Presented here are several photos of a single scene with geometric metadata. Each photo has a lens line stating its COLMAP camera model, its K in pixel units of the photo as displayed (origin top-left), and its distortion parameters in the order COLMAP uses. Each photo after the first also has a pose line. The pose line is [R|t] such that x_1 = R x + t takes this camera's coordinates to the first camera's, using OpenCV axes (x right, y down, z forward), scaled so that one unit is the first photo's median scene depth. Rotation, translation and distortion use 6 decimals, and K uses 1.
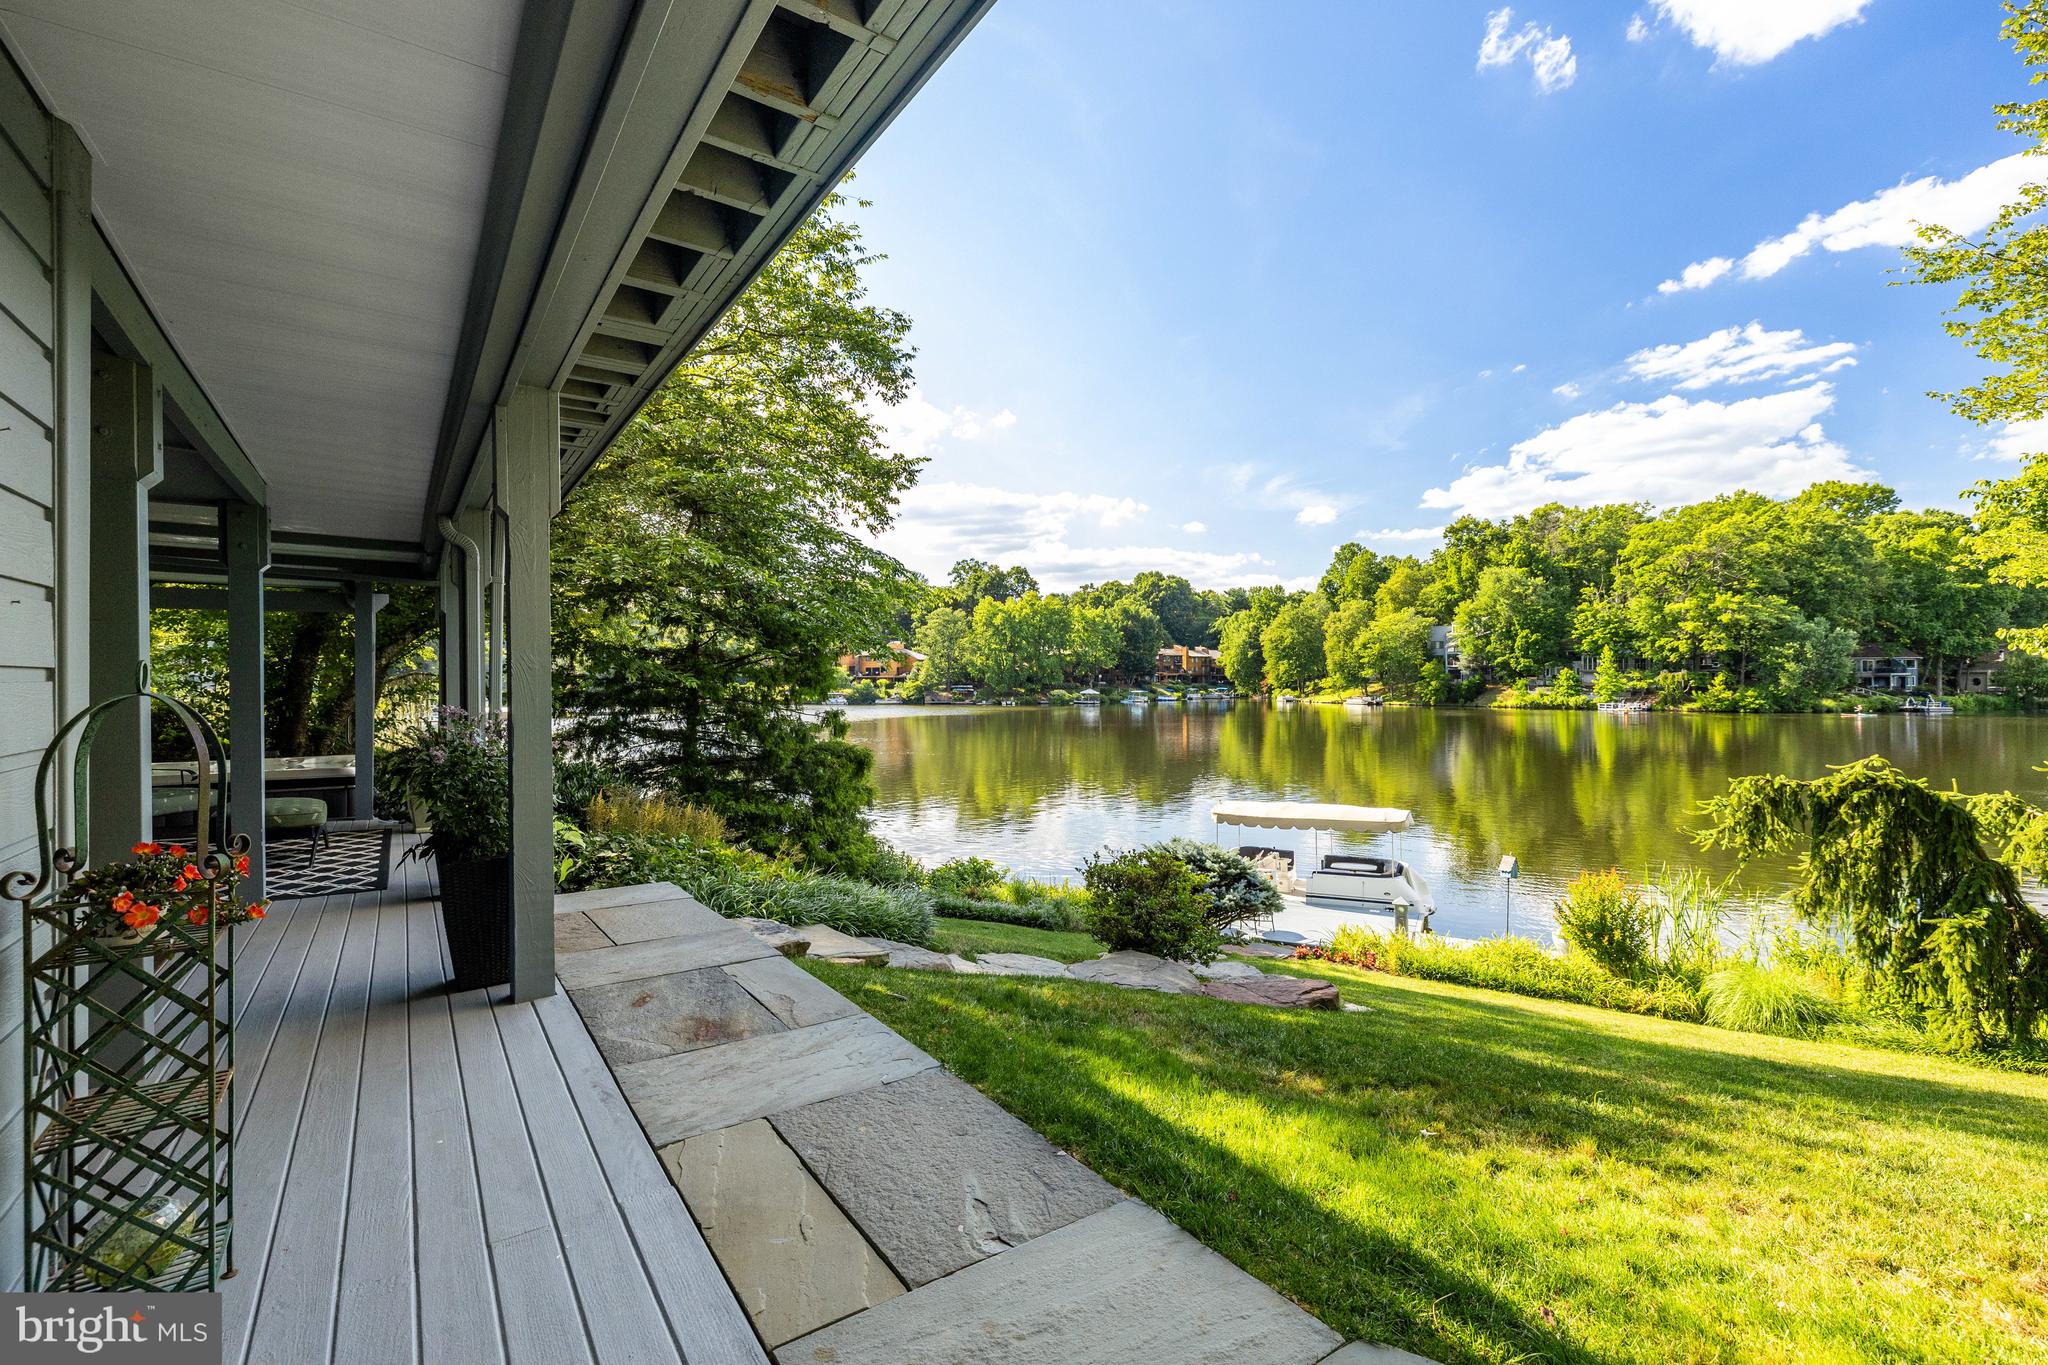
lens RADIAL K [[899.6, 0, 1024.9], [0, 899.6, 686.0], [0, 0, 1]] dist [0.011836, 0.000178]
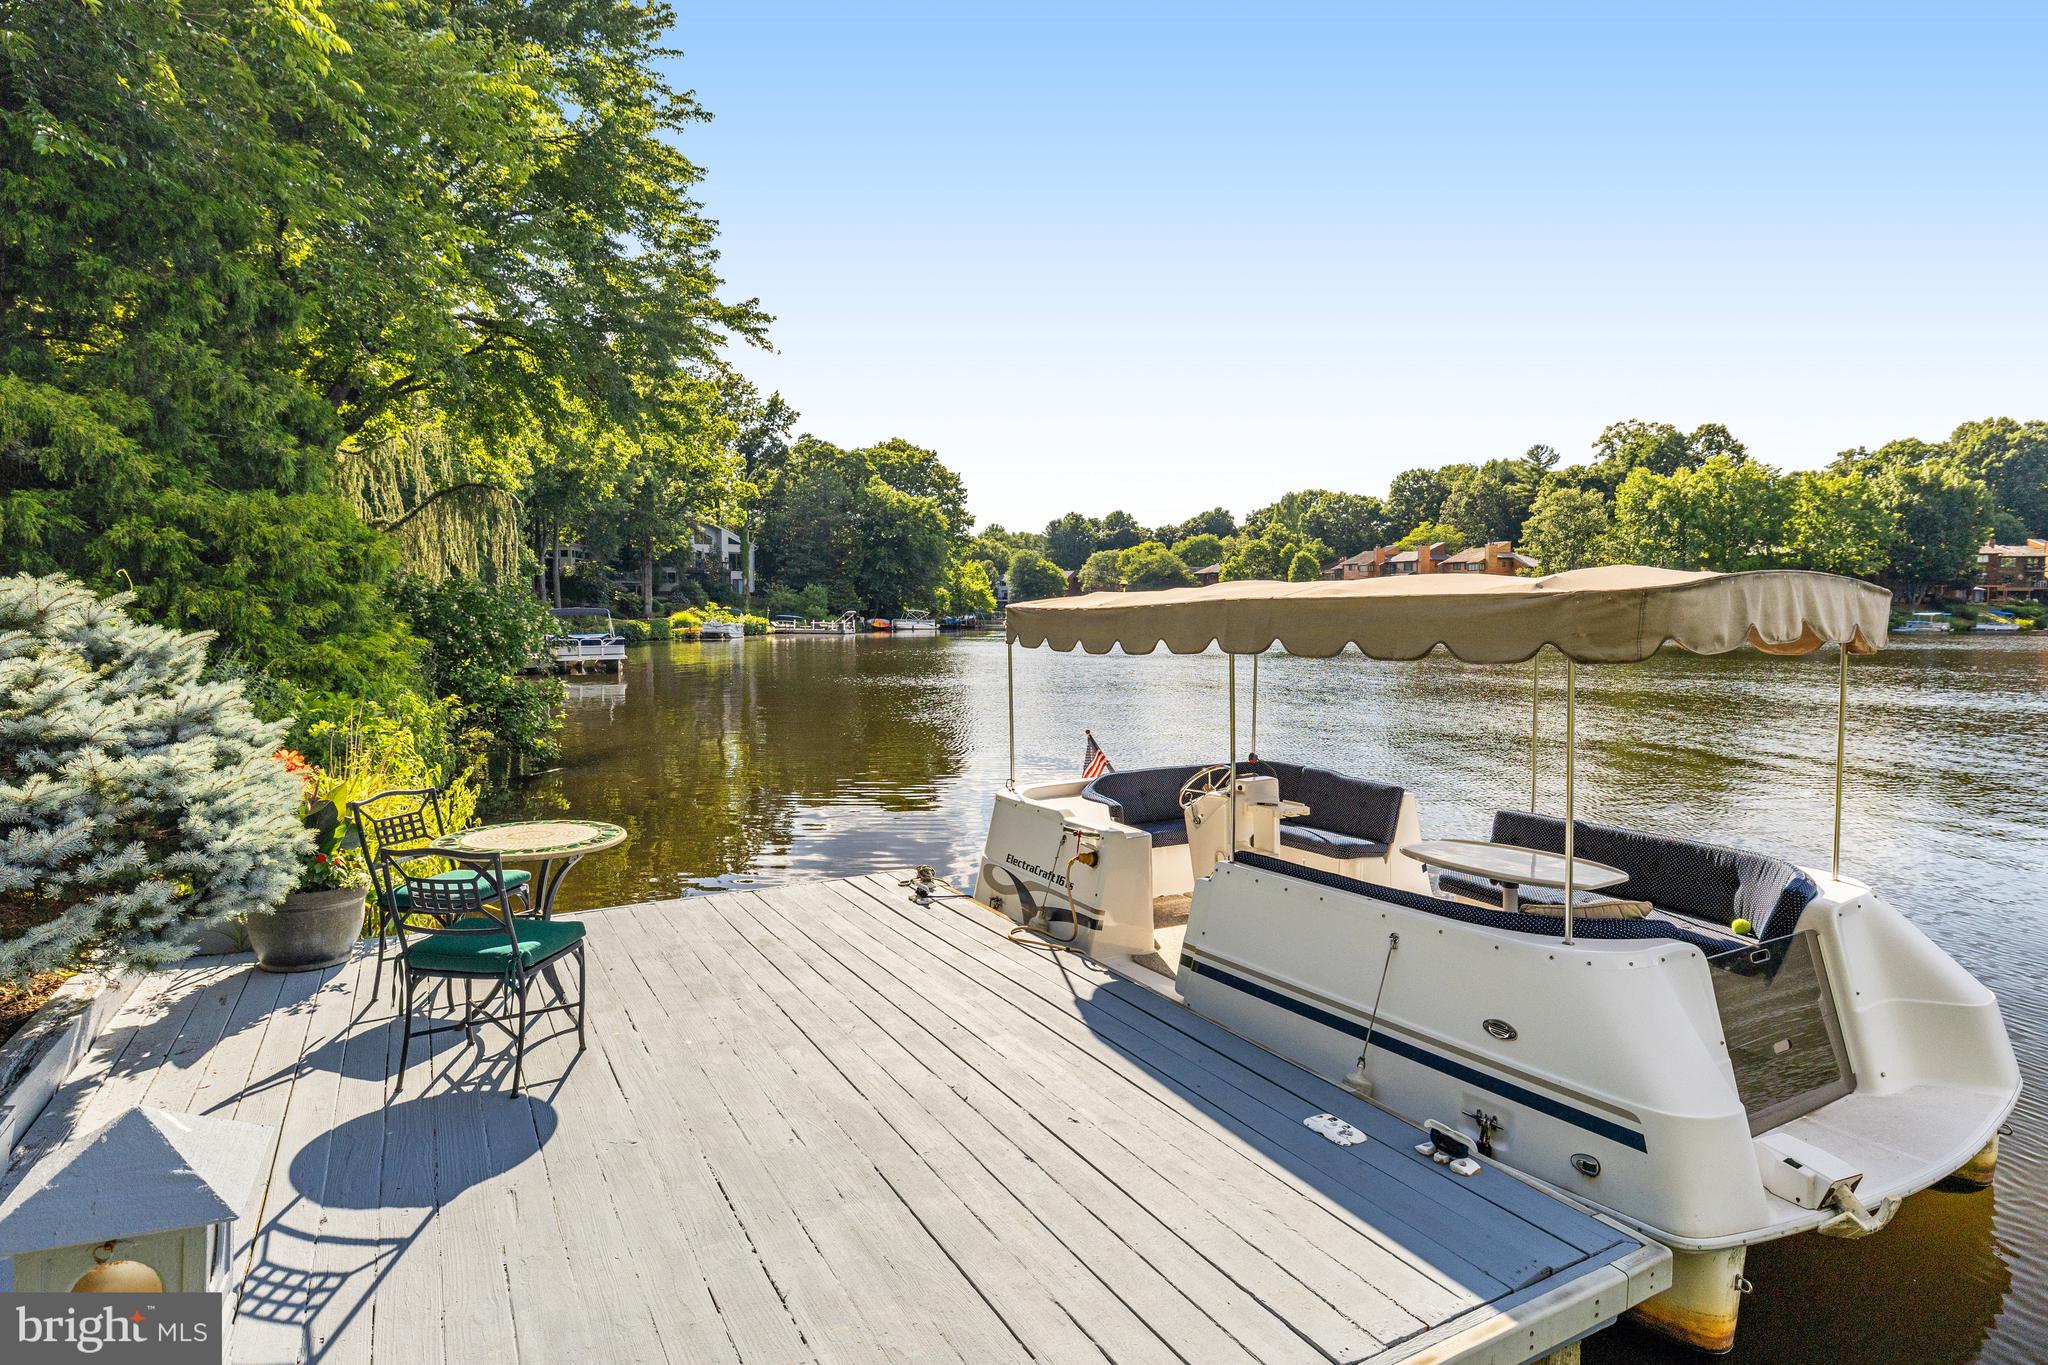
lens RADIAL K [[1080.7, 0, 1024.0], [0, 1080.7, 669.0], [0, 0, 1]] dist [-0.001023, -0.000340]
pose [[0.821990, 0.038063, -0.568229, 0.047679], [-0.012115, 0.998707, 0.049373, 0.016739], [0.569373, -0.033700, 0.821388, 0.087196]]
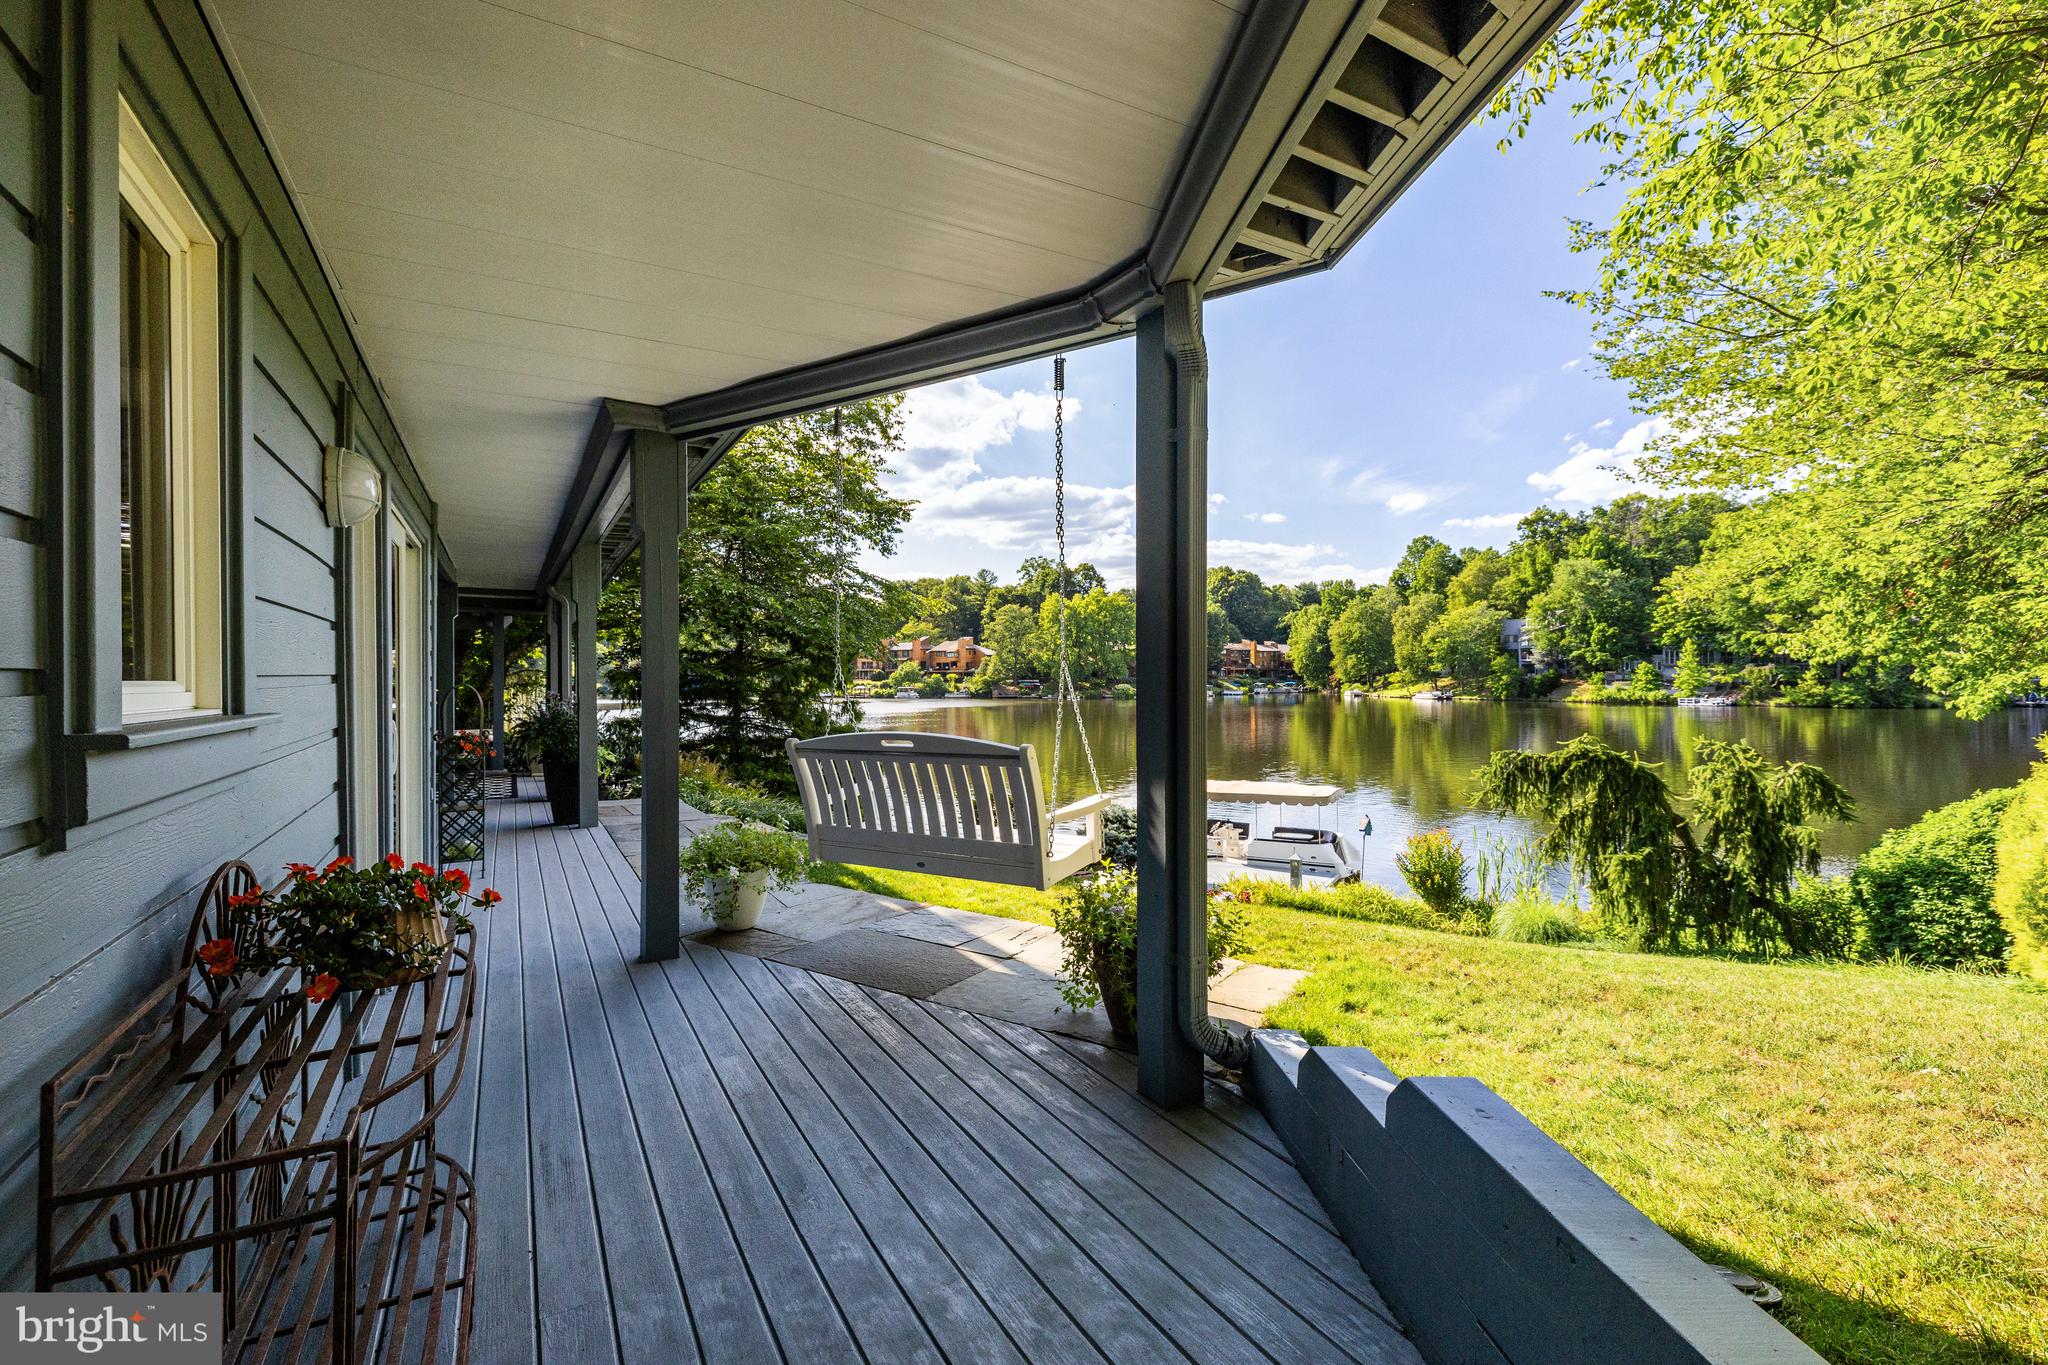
lens RADIAL K [[895.2, 0, 1024.0], [0, 895.2, 682.5], [0, 0, 1]] dist [0.013379, 0.000088]
pose [[0.996334, 0.000184, -0.085547, 0.013308], [0.000007, 0.999998, 0.002234, -0.000035], [0.085547, -0.002227, 0.996332, -0.020629]]
